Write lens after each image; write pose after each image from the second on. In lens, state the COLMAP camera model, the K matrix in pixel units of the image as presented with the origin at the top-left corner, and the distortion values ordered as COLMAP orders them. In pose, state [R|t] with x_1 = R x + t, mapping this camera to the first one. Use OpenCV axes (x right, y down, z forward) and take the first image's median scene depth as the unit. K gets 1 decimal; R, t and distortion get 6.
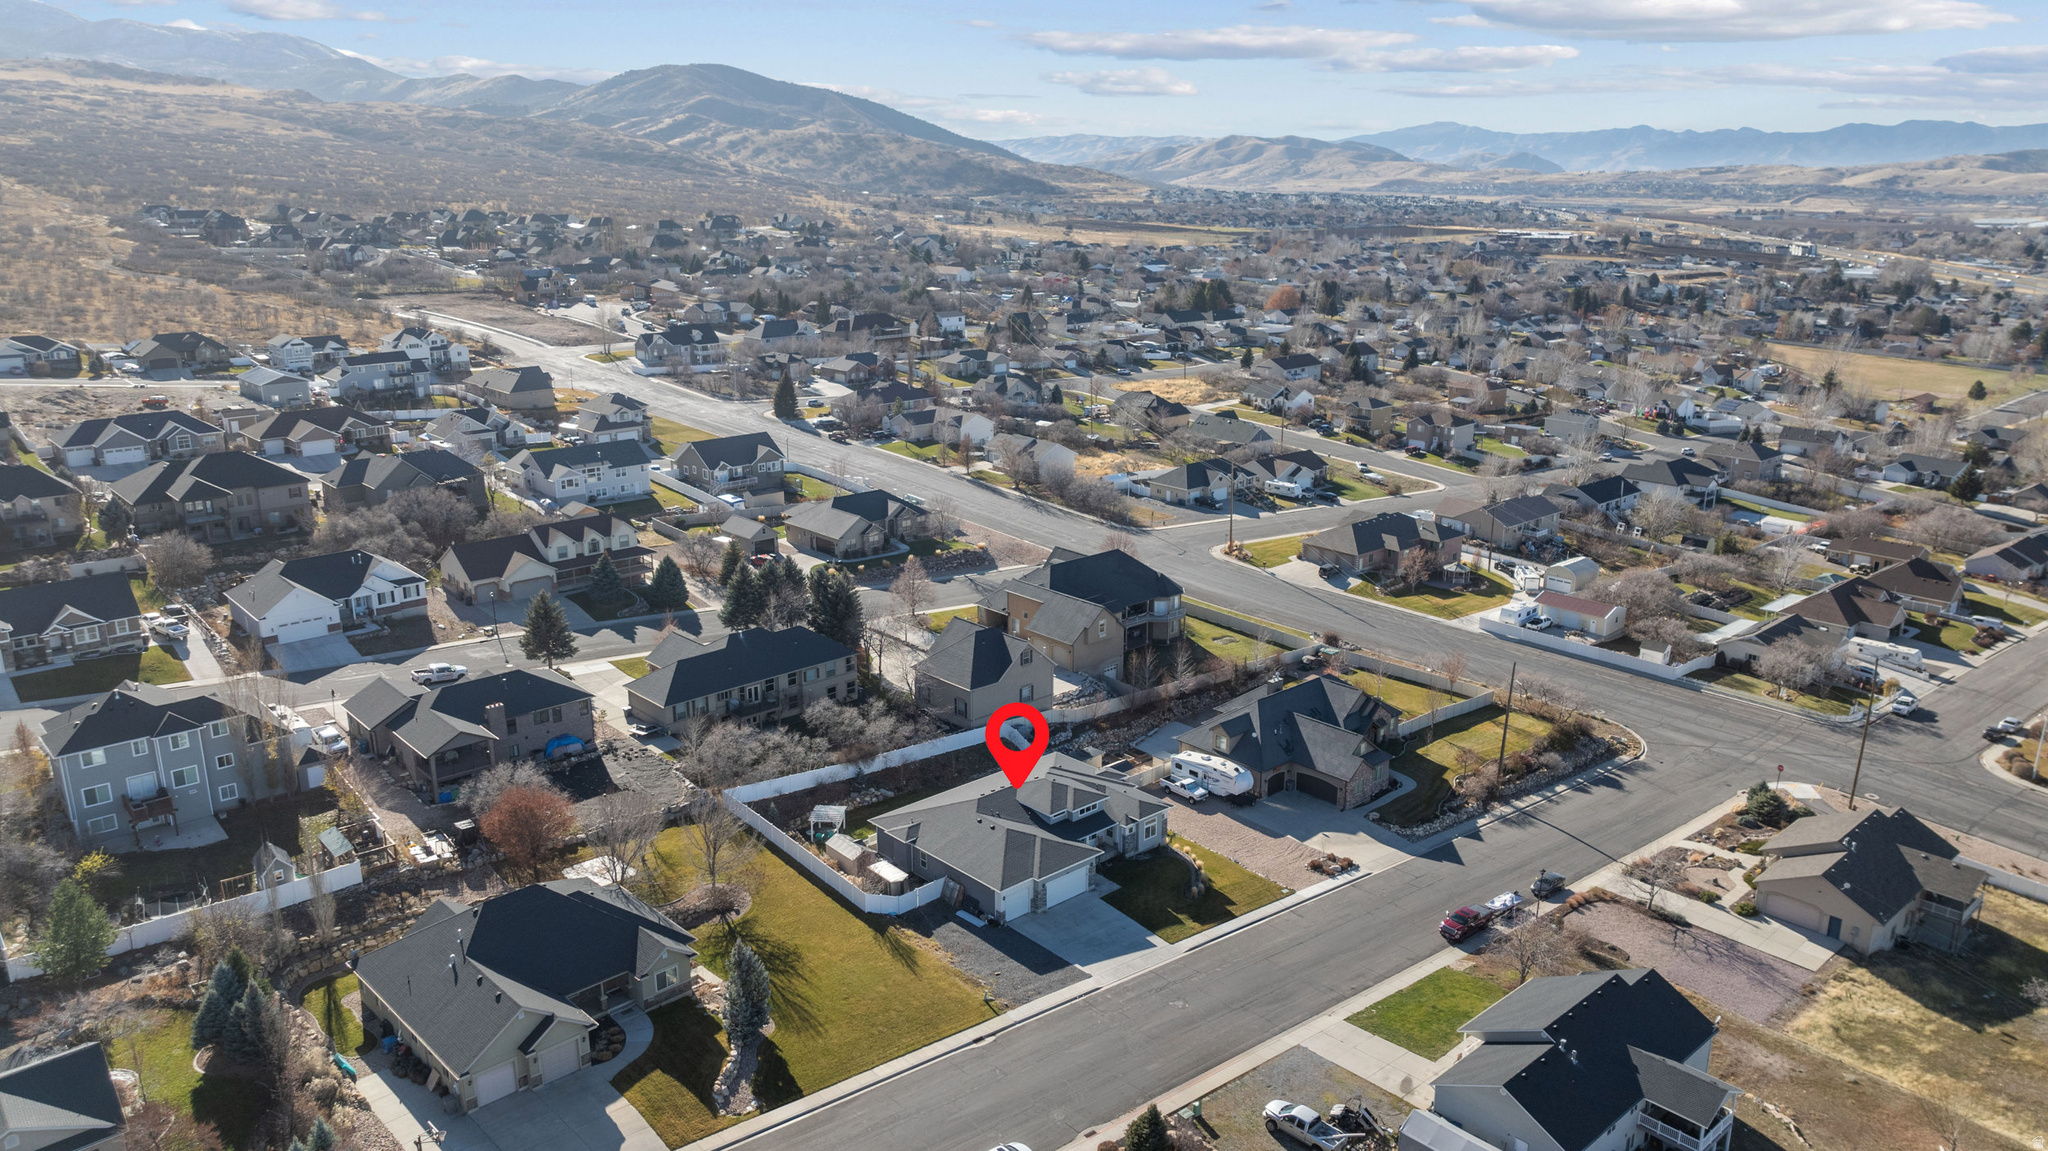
lens RADIAL K [[1438.9, 0, 1028.0], [0, 1438.9, 569.6], [0, 0, 1]] dist [-0.040415, 0.040845]
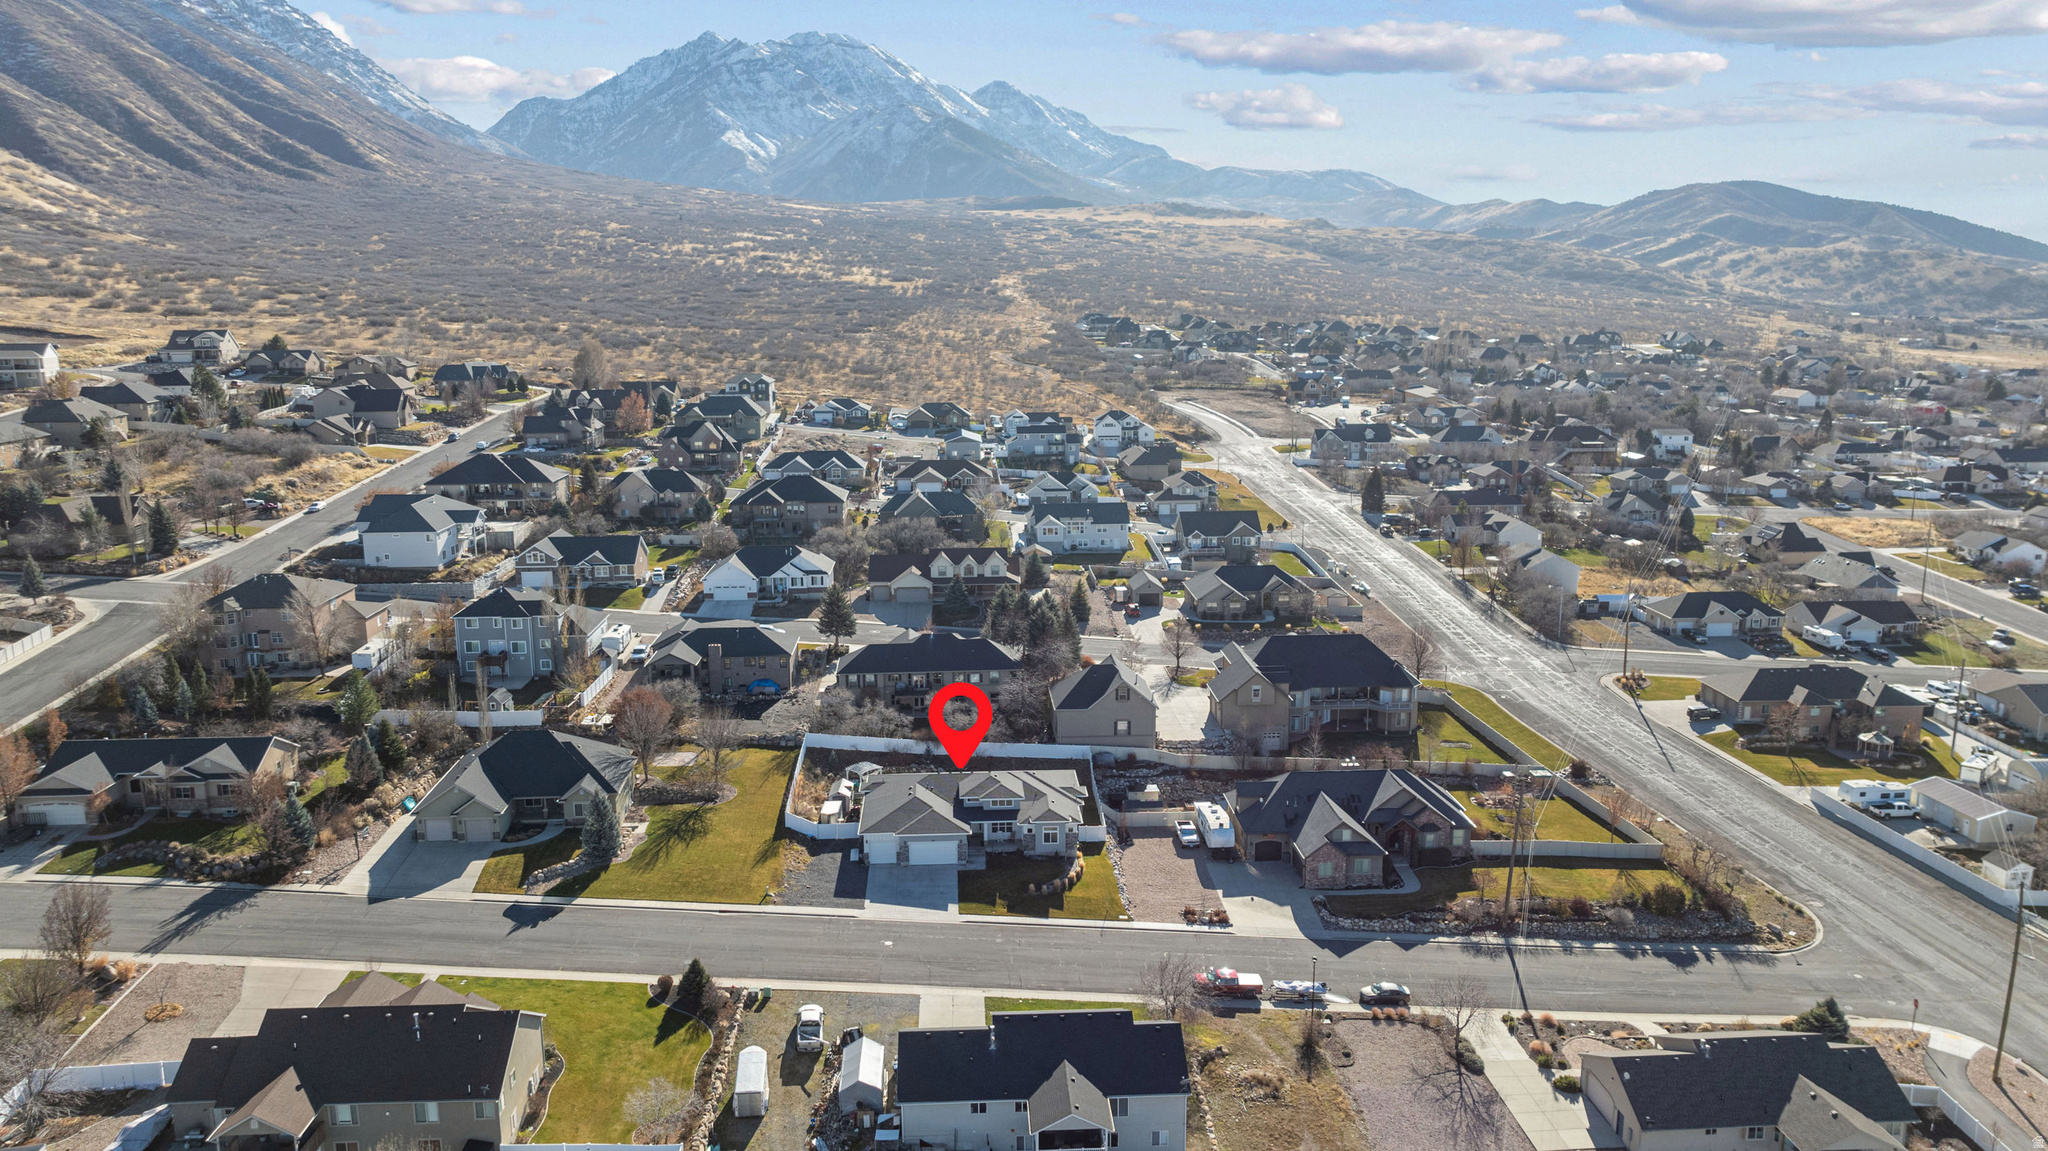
lens RADIAL K [[1435.9, 0, 1026.8], [0, 1435.9, 580.1], [0, 0, 1]] dist [-0.044201, 0.055949]
pose [[0.776981, 0.120223, -0.617938, 0.638283], [-0.165080, 0.986155, -0.015706, 0.003775], [0.607494, 0.114212, 0.786070, 0.073124]]
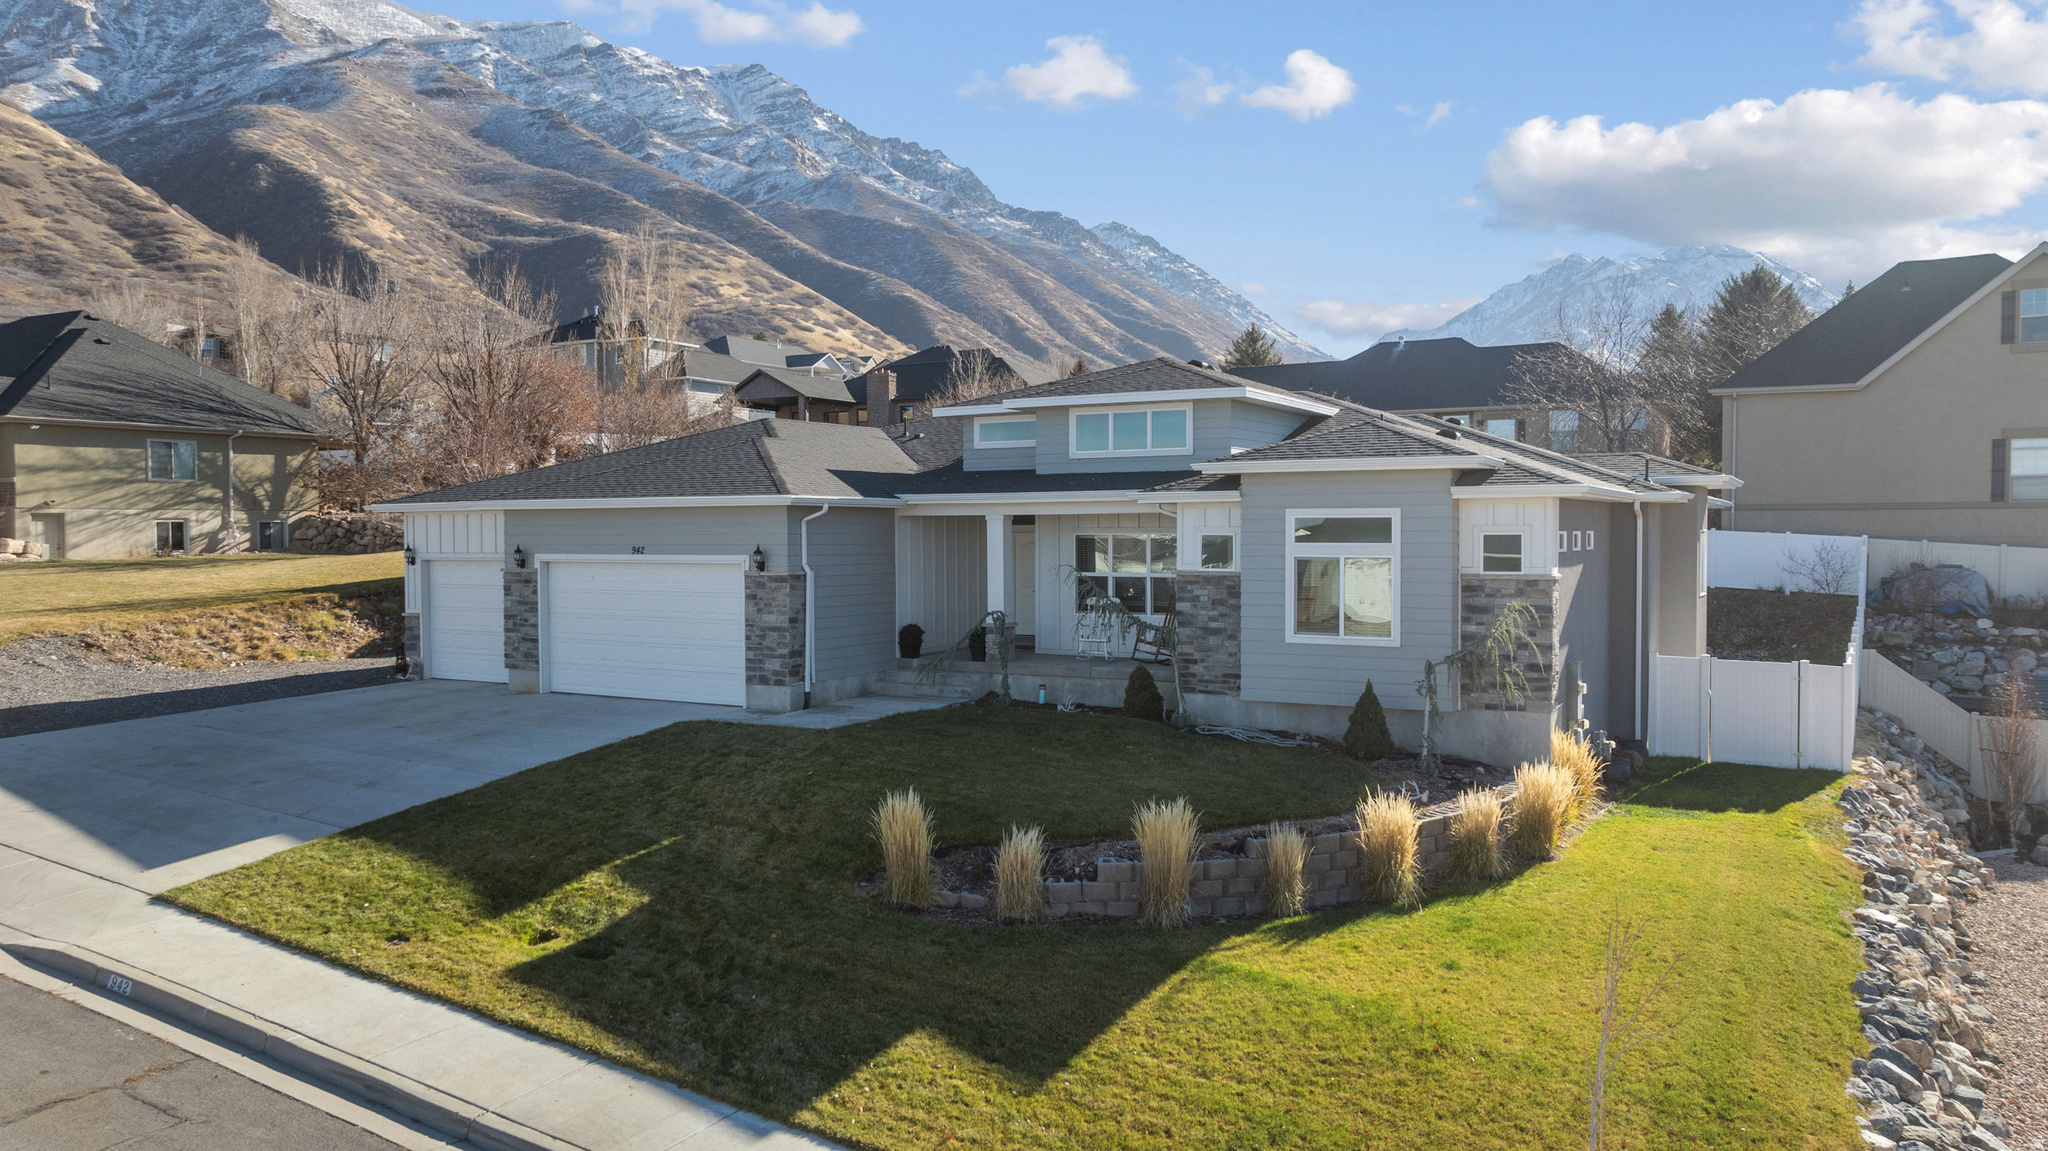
lens RADIAL K [[1447.5, 0, 1021.4], [0, 1447.5, 570.3], [0, 0, 1]] dist [-0.038951, 0.054845]
pose [[0.308374, 0.027868, -0.950857, 0.191697], [-0.253360, 0.965872, -0.053859, 0.170345], [0.916905, 0.257518, 0.304911, 0.794659]]
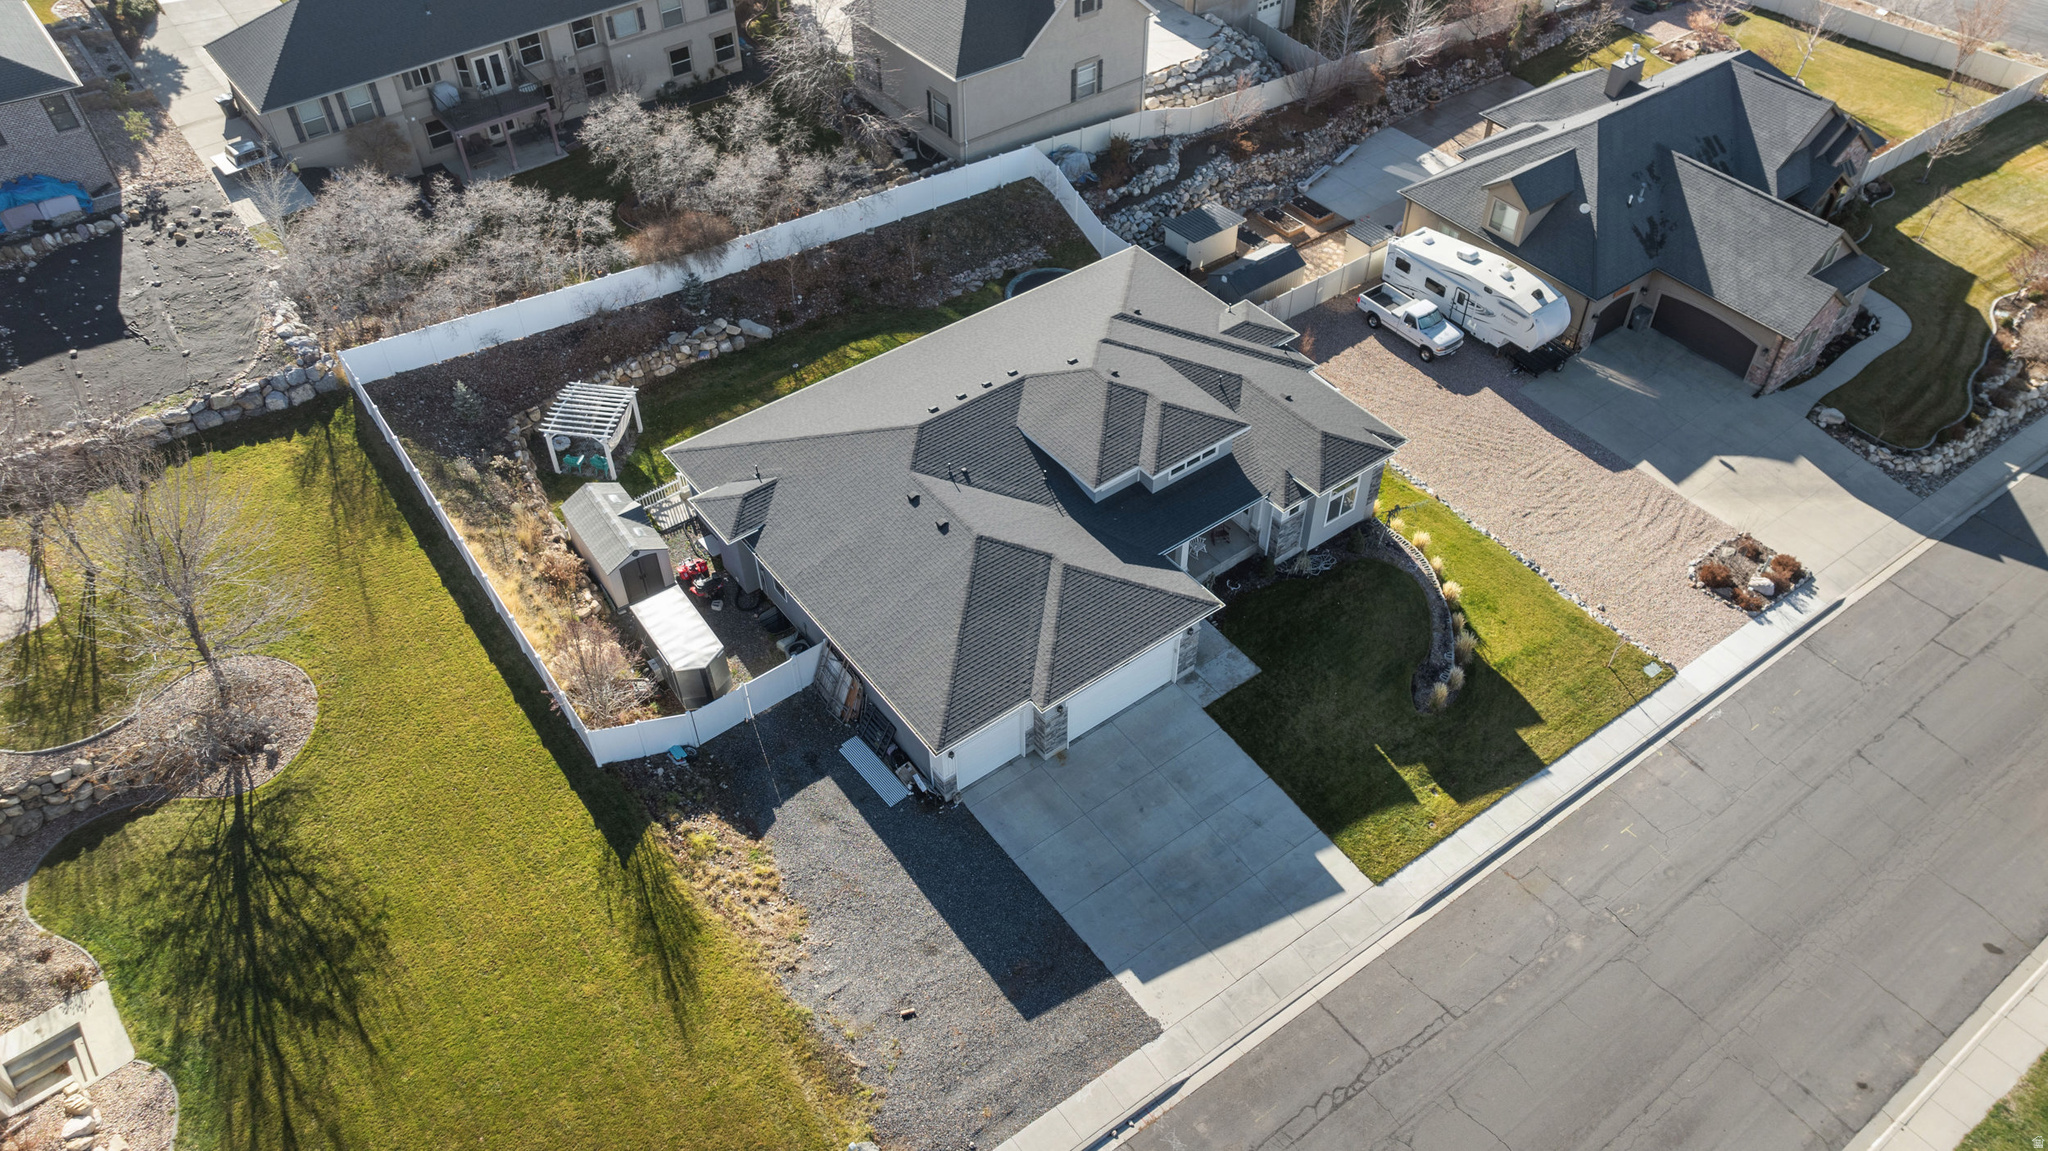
lens RADIAL K [[1448.9, 0, 1024.0], [0, 1448.9, 575.5], [0, 0, 1]] dist [-0.050411, 0.062806]
pose [[0.996080, 0.058333, -0.066493, 0.019880], [-0.018414, 0.872007, 0.489147, -0.001071], [0.086515, -0.486006, 0.869663, 0.536826]]
